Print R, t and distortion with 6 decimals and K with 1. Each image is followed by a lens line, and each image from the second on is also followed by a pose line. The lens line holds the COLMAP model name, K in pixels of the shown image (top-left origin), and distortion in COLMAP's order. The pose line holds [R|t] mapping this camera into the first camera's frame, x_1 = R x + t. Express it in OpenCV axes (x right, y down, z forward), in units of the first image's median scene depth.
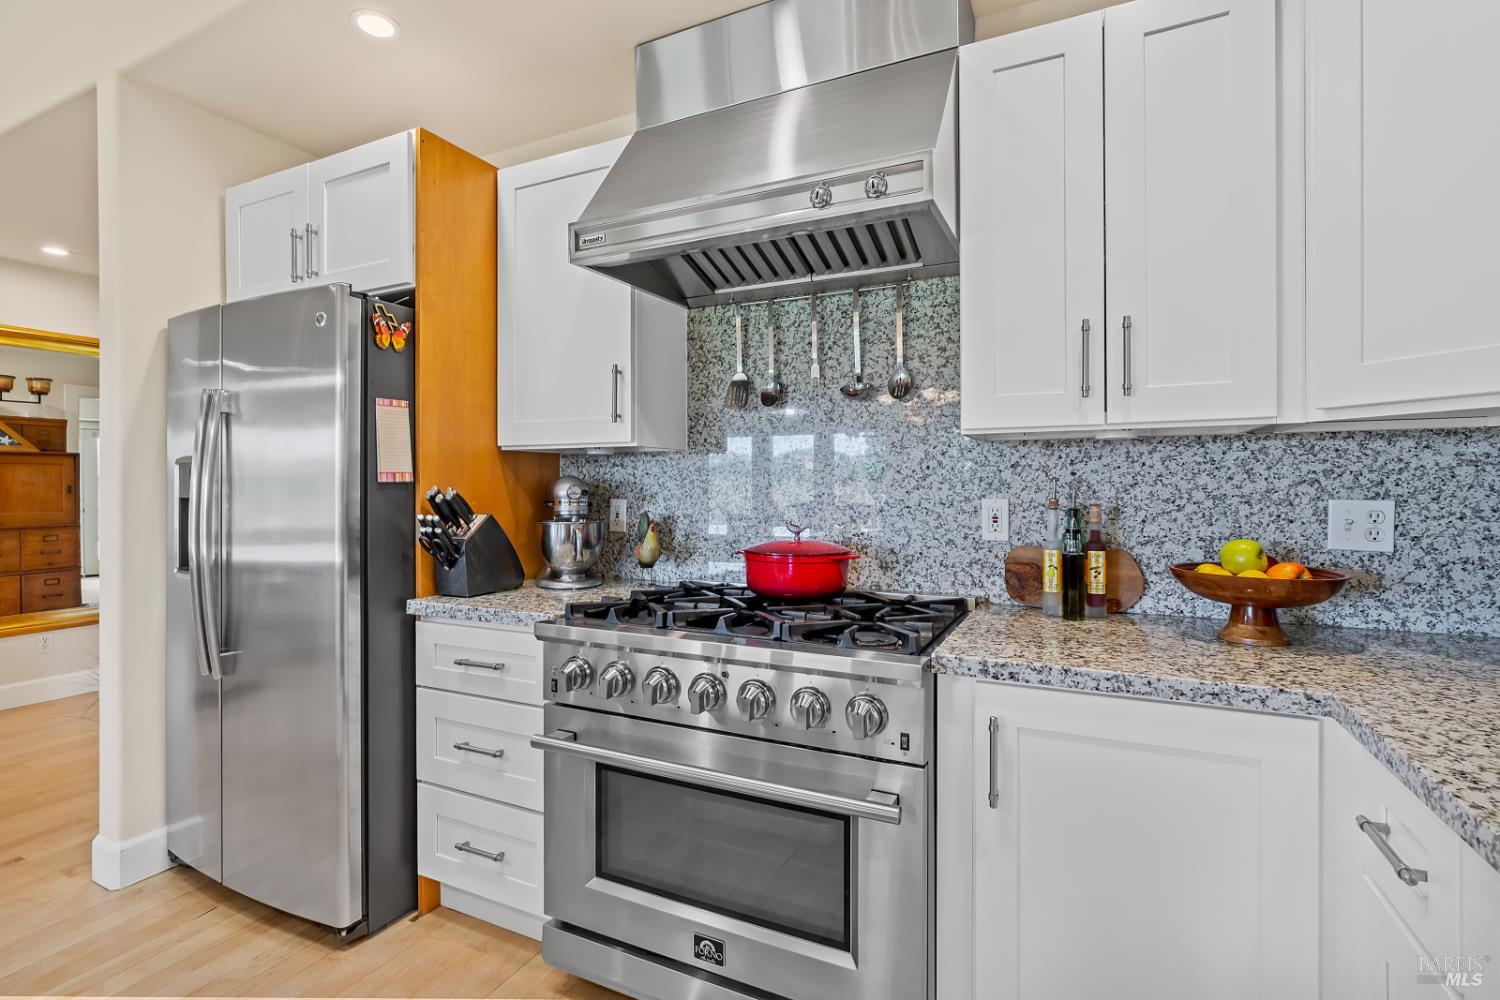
lens RADIAL K [[711.4, 0, 744.8], [0, 711.4, 489.7], [0, 0, 1]] dist [-0.018216, 0.008048]
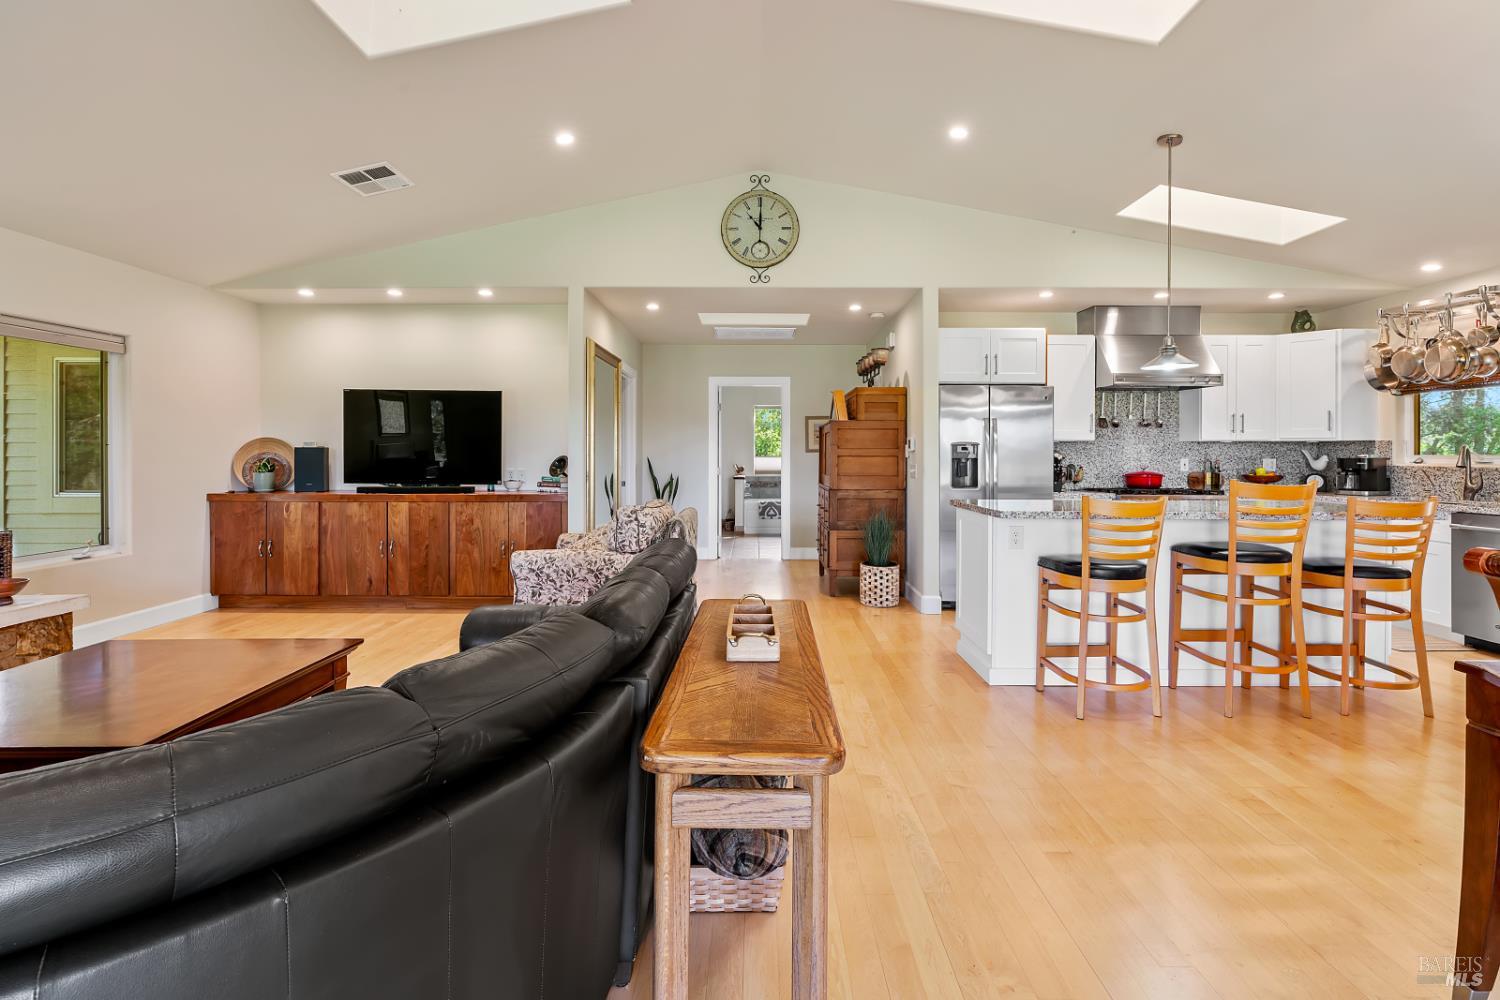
lens RADIAL K [[680.4, 0, 756.6], [0, 680.4, 455.5], [0, 0, 1]] dist [-0.016832, 0.007322]
pose [[0.897931, 0.004127, 0.440116, -3.012882], [-0.002098, 0.999985, -0.005096, 0.018192], [-0.440130, 0.003653, 0.897926, -1.034098]]
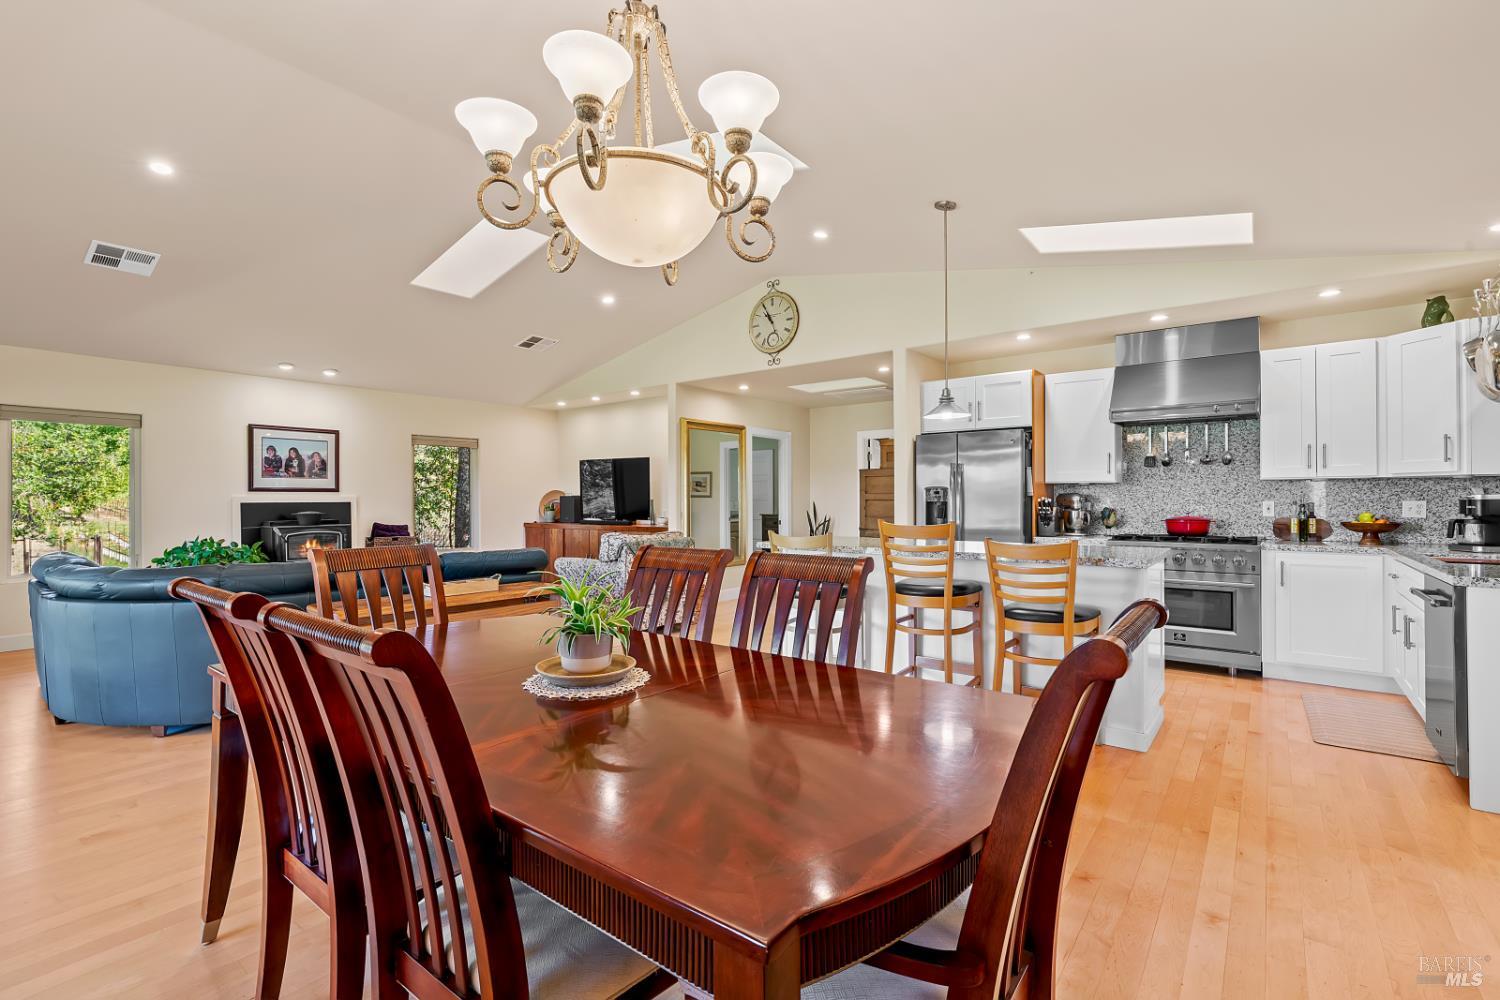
lens RADIAL K [[680.4, 0, 741.6], [0, 680.4, 498.5], [0, 0, 1]] dist [-0.016832, 0.007322]
pose [[0.977864, -0.002038, -0.209229, -1.150928], [0.001023, 0.999987, -0.004960, 0.014179], [0.209237, 0.004636, 0.977854, -2.084559]]
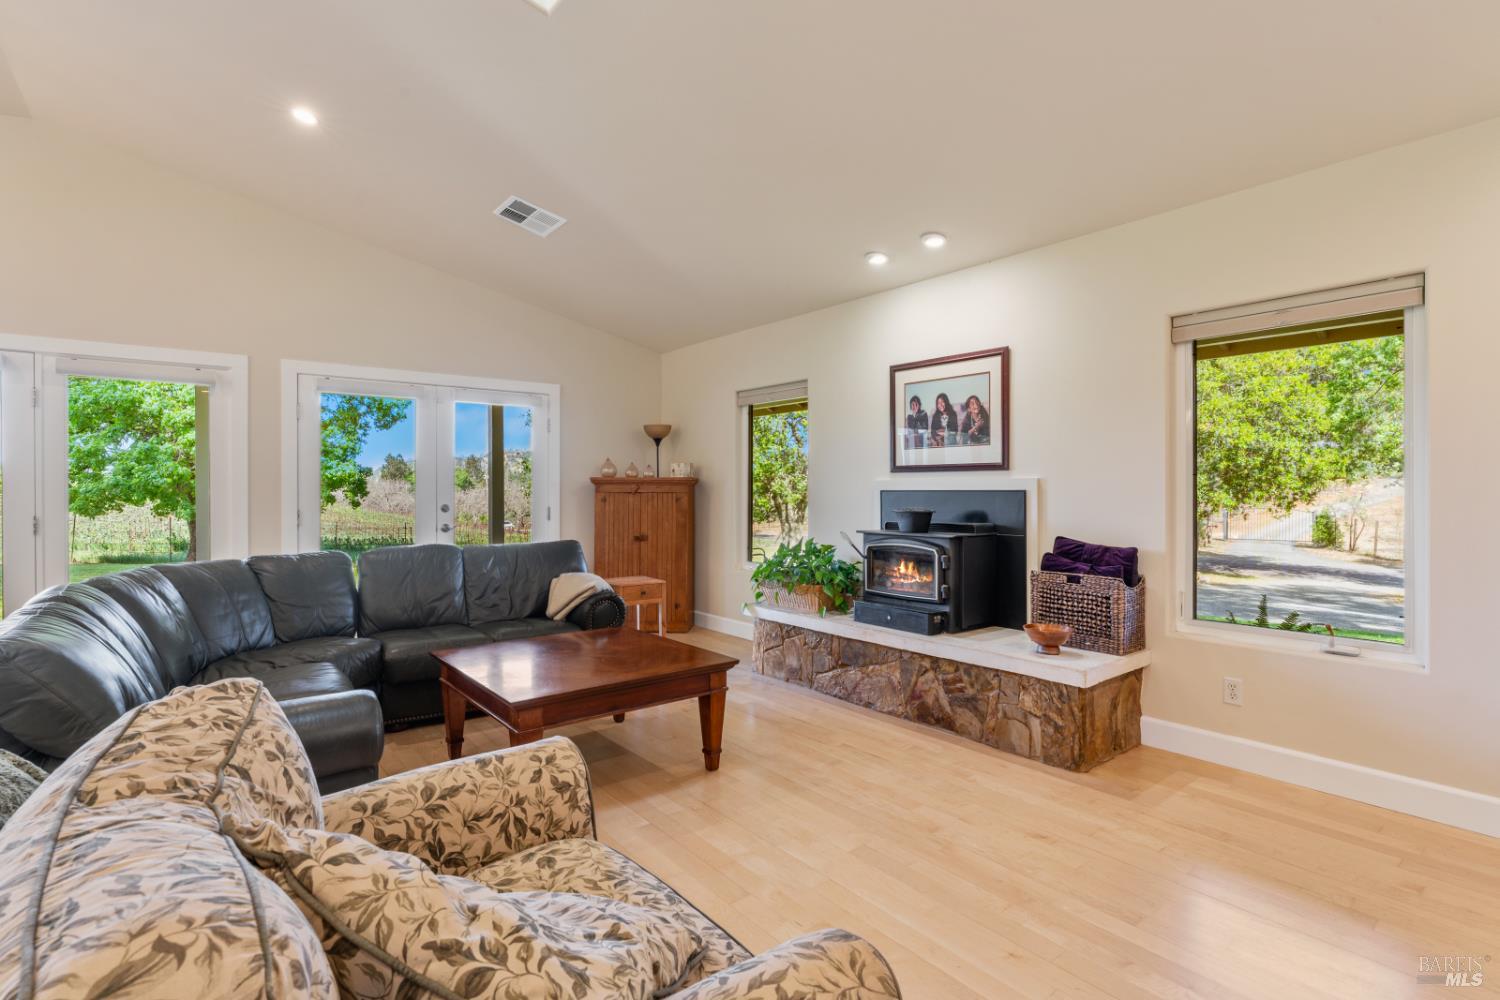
lens RADIAL K [[711.4, 0, 745.2], [0, 711.4, 499.2], [0, 0, 1]] dist [-0.018216, 0.008048]
pose [[-0.425590, 0.018759, -0.904721, -2.106395], [0.001716, 0.999800, 0.019923, -0.002365], [0.904914, 0.006927, -0.425537, 1.634016]]
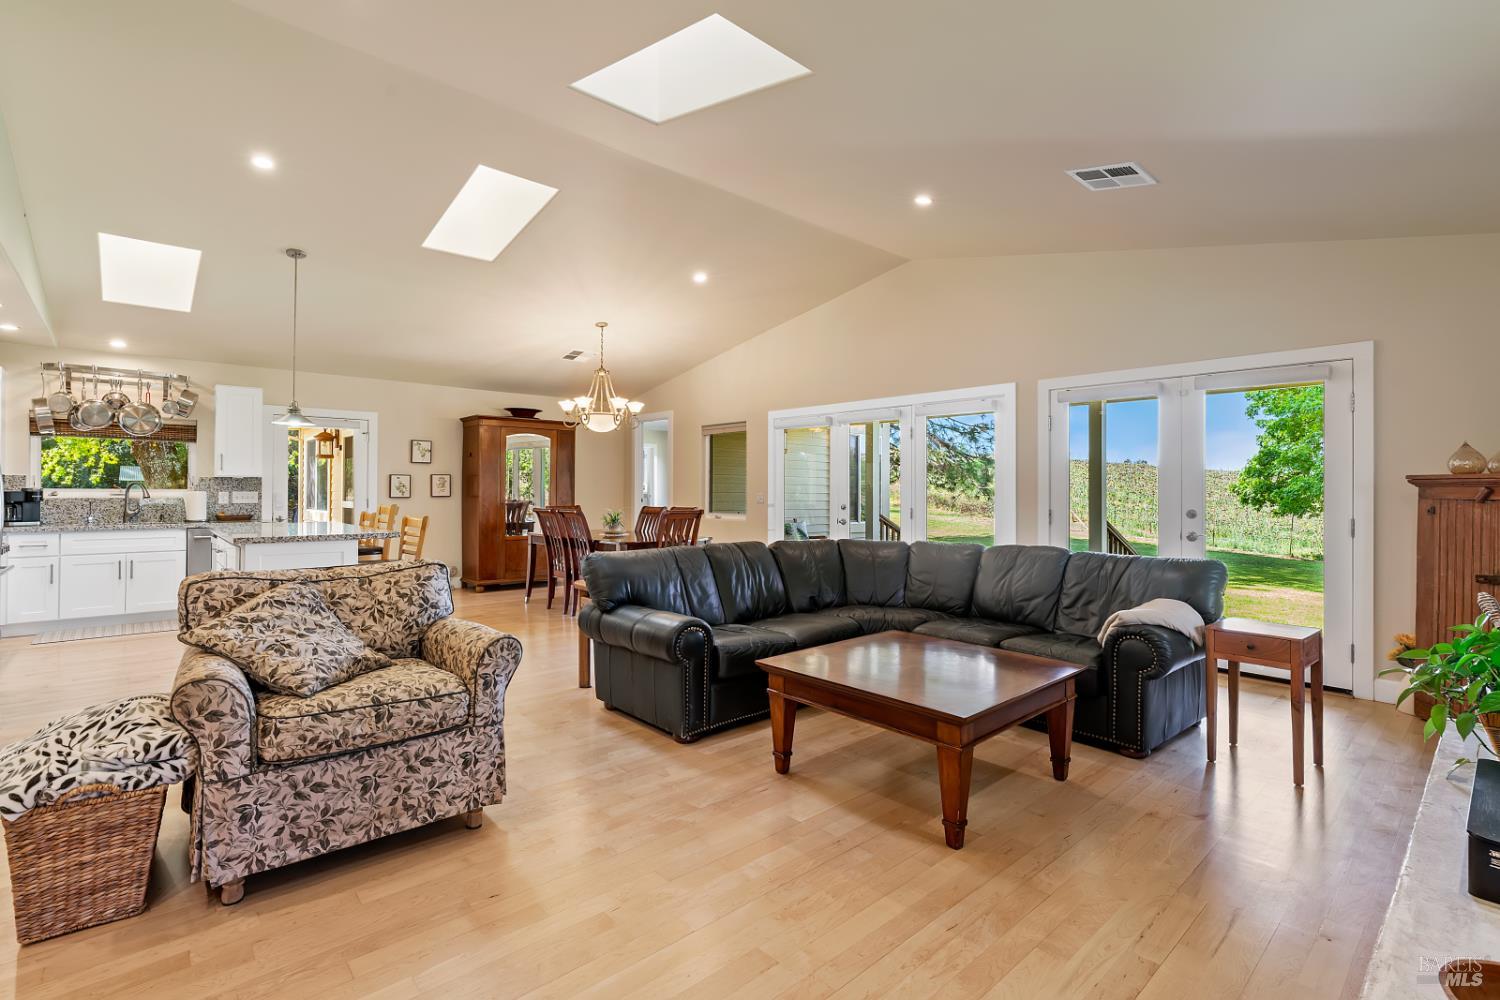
lens RADIAL K [[680.4, 0, 749.2], [0, 680.4, 487.3], [0, 0, 1]] dist [-0.016832, 0.007322]
pose [[-0.931049, 0.002102, 0.364889, -3.717756], [0.000108, 0.999985, -0.005486, 0.008729], [-0.364895, -0.005069, -0.931035, 2.184125]]
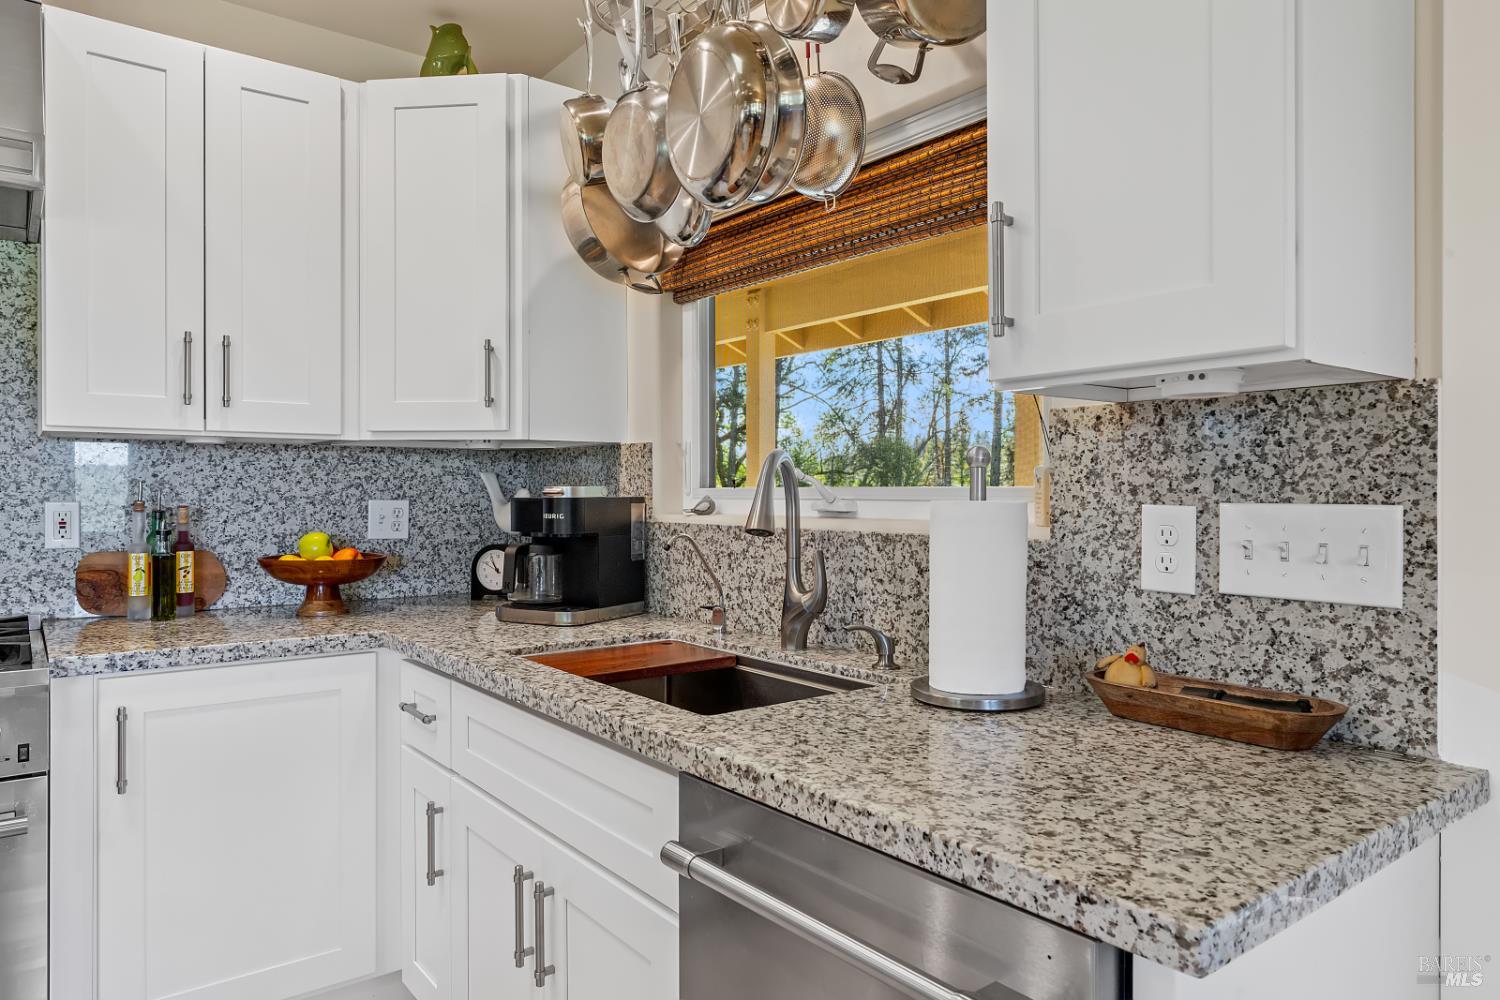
lens RADIAL K [[963.4, 0, 743.3], [0, 963.4, 493.8], [0, 0, 1]] dist [-0.012617, 0.011433]
pose [[0.448147, 0.000744, 0.893960, -0.365241], [0.000781, 0.999999, -0.001224, 0.005094], [-0.893960, 0.001247, 0.448146, -0.331511]]
